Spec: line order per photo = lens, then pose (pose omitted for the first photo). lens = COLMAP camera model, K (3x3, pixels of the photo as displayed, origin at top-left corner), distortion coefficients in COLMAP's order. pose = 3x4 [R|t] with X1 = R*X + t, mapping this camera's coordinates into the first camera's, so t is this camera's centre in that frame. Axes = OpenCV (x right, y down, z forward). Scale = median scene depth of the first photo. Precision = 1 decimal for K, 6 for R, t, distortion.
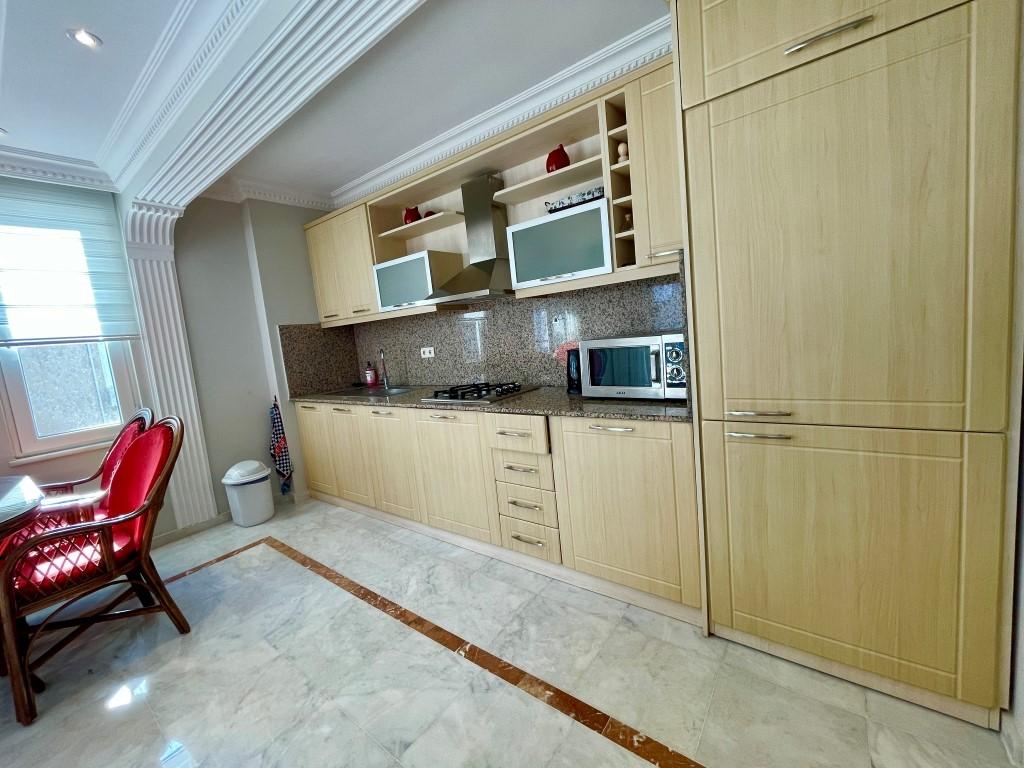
lens RADIAL K [[414.7, 0, 510.8], [0, 414.7, 381.0], [0, 0, 1]] dist [-0.003703, 0.000232]
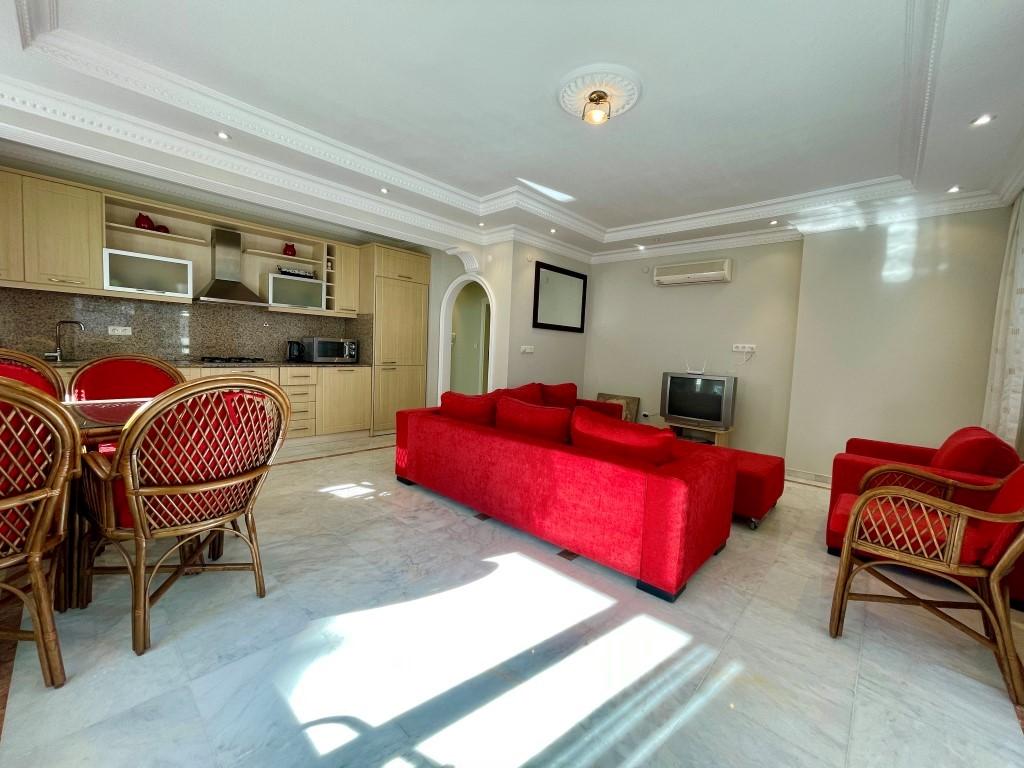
lens RADIAL K [[414.7, 0, 511.4], [0, 414.7, 383.3], [0, 0, 1]] dist [-0.003703, 0.000232]
pose [[0.086148, 0.026506, 0.995930, -2.111619], [0.073602, 0.996745, -0.032894, 0.328817], [-0.993560, 0.076137, 0.083917, -0.269886]]
